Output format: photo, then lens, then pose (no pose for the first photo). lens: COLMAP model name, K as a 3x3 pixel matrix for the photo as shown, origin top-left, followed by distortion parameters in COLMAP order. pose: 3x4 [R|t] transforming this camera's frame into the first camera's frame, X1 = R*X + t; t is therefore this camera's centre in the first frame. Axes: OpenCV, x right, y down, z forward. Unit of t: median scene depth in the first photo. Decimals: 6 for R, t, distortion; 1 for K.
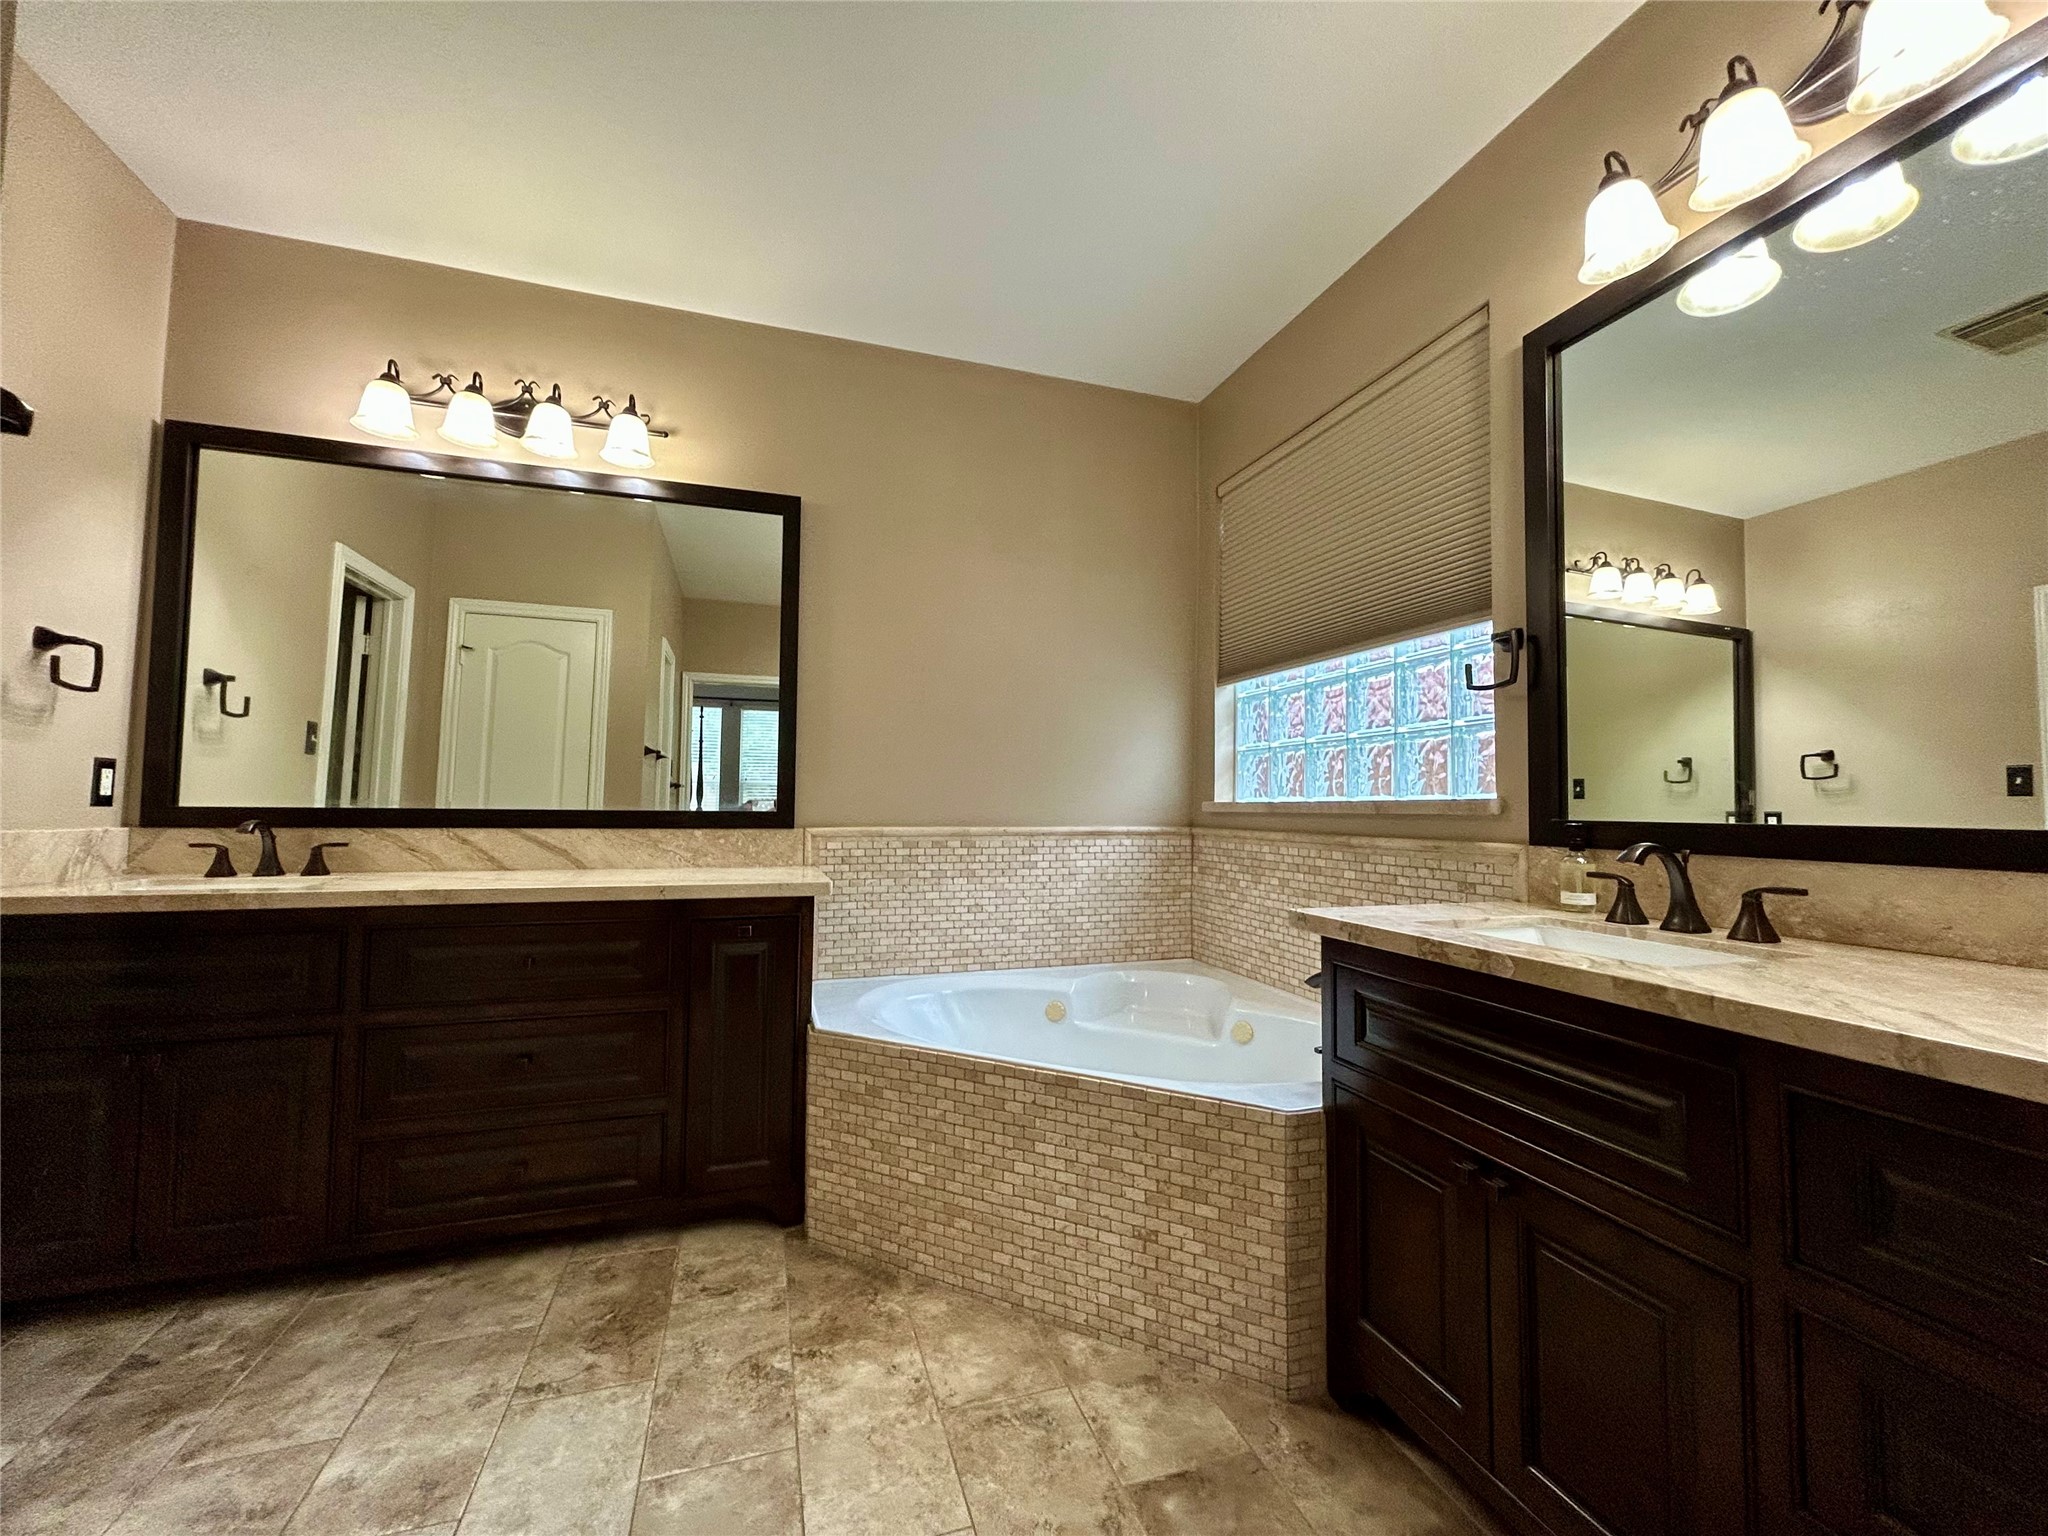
lens RADIAL K [[826.8, 0, 1028.1], [0, 826.8, 763.1], [0, 0, 1]] dist [-0.000050, -0.000122]
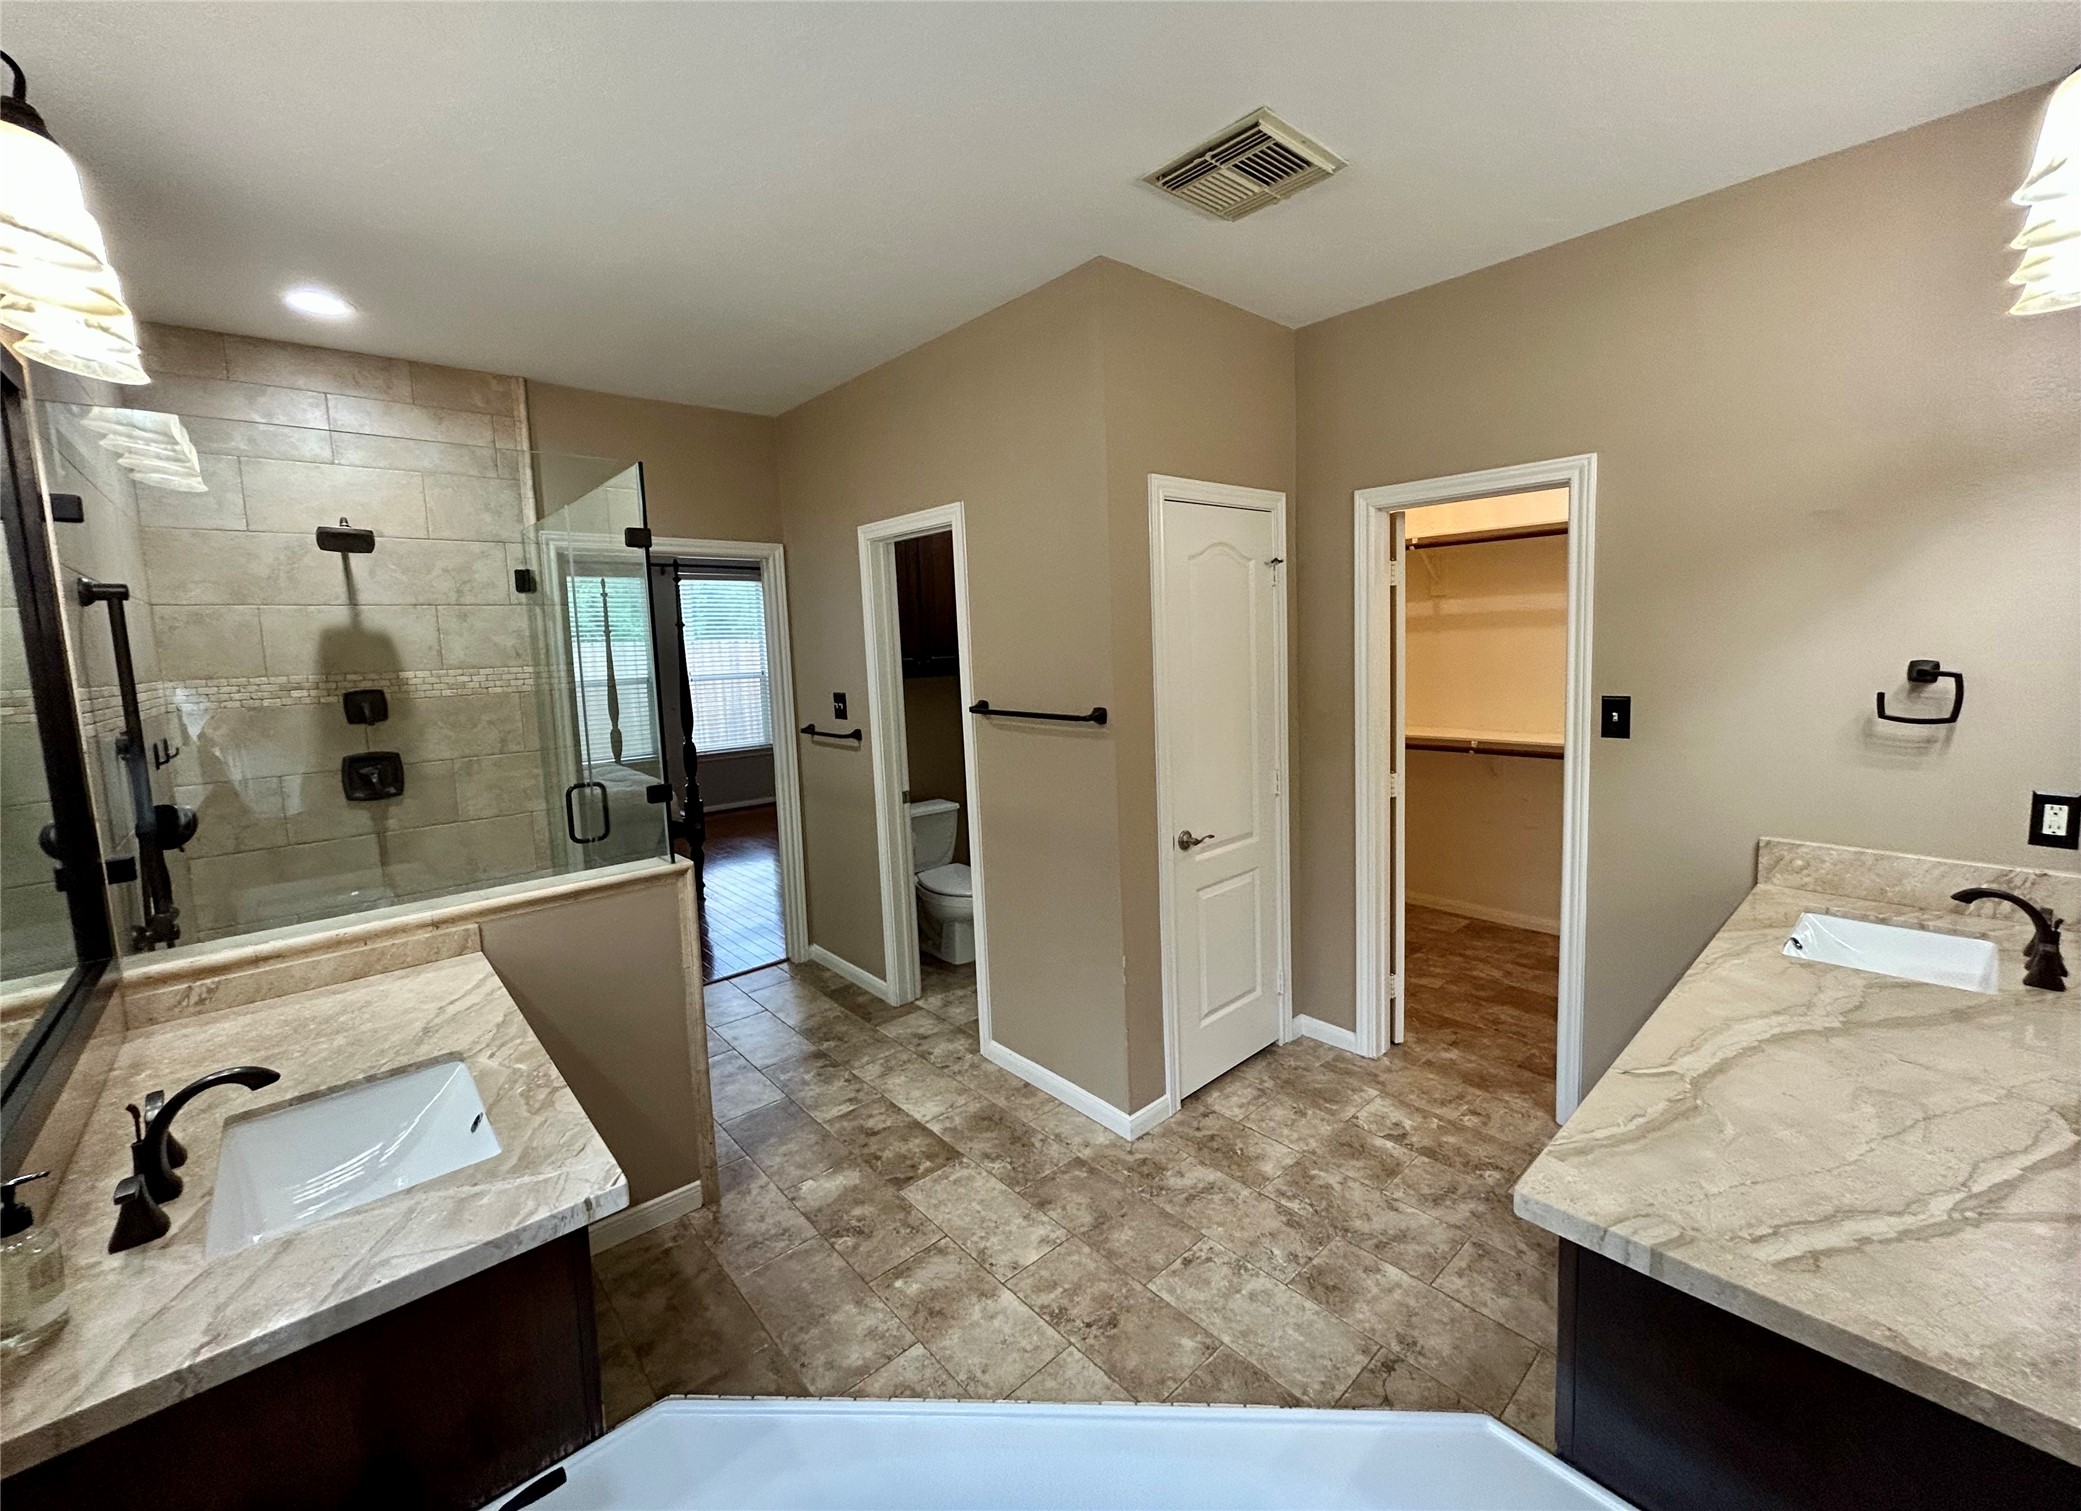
lens RADIAL K [[844.2, 0, 1044.1], [0, 844.2, 738.9], [0, 0, 1]] dist [-0.000317, -0.000027]
pose [[-0.917887, 0.063036, -0.391803, 0.220344], [0.041965, 0.997186, 0.062120, -0.181778], [0.394616, 0.040577, -0.917950, 1.564381]]
